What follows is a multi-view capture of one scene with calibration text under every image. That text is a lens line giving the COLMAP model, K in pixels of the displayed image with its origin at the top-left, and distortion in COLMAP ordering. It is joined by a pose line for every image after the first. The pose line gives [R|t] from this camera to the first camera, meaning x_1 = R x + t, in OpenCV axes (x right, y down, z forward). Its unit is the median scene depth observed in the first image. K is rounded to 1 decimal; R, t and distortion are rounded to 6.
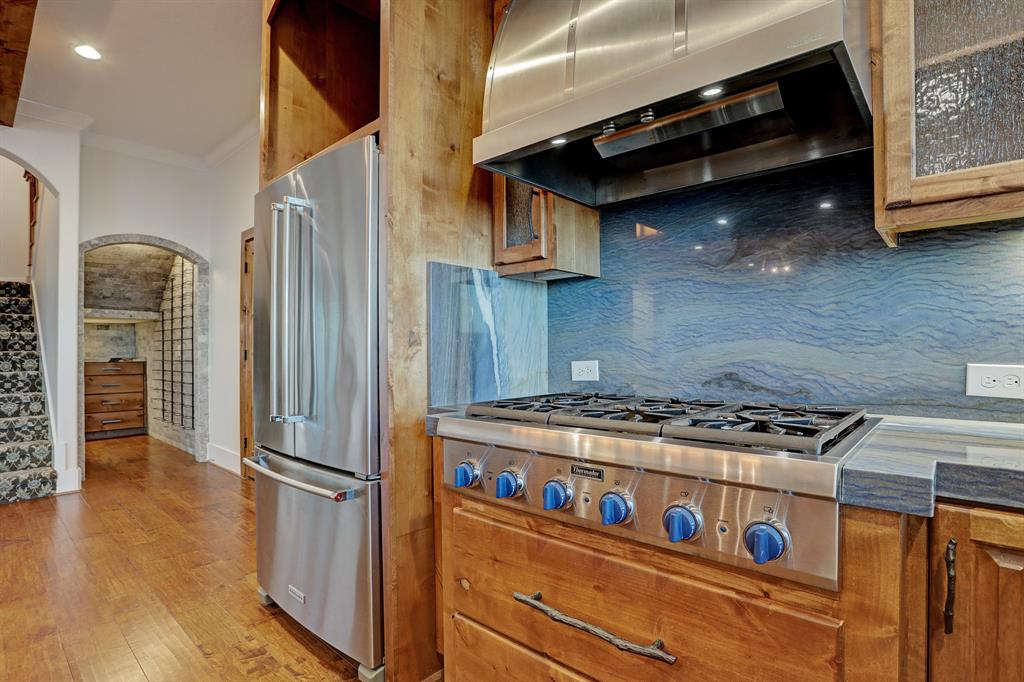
lens RADIAL K [[508.8, 0, 512.0], [0, 508.8, 341.0], [0, 0, 1]] dist [-0.048860, 0.017617]
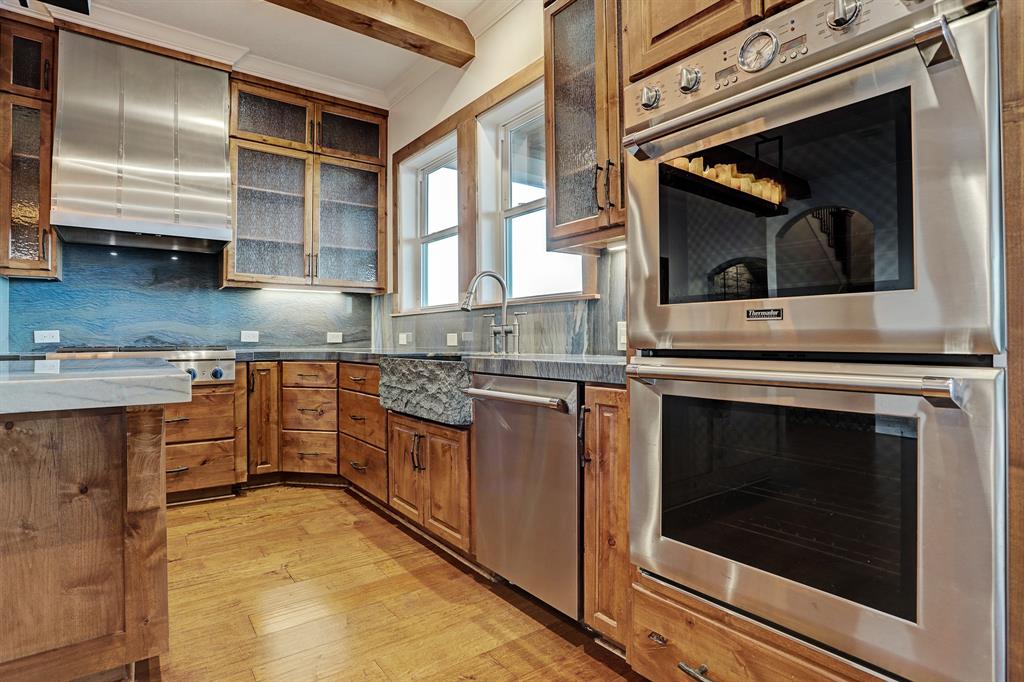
lens RADIAL K [[533.7, 0, 512.0], [0, 533.7, 341.0], [0, 0, 1]] dist [-0.014797, -0.000047]
pose [[0.203809, -0.001074, 0.979010, -1.620976], [-0.015332, 0.999873, 0.004288, 0.055892], [-0.978891, -0.015884, 0.203767, -1.086560]]
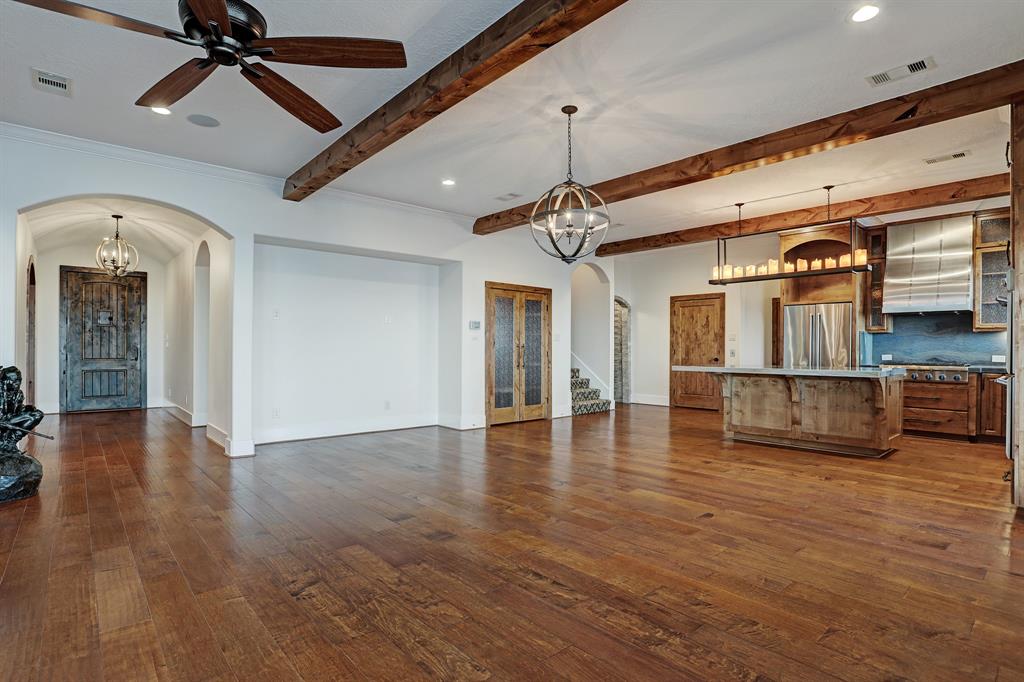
lens RADIAL K [[508.8, 0, 512.0], [0, 508.8, 341.0], [0, 0, 1]] dist [-0.048860, 0.017617]
pose [[0.995466, 0.006773, -0.094874, -3.010813], [-0.006406, 0.999971, 0.004169, -0.080807], [0.094900, -0.003543, 0.995481, -3.883415]]
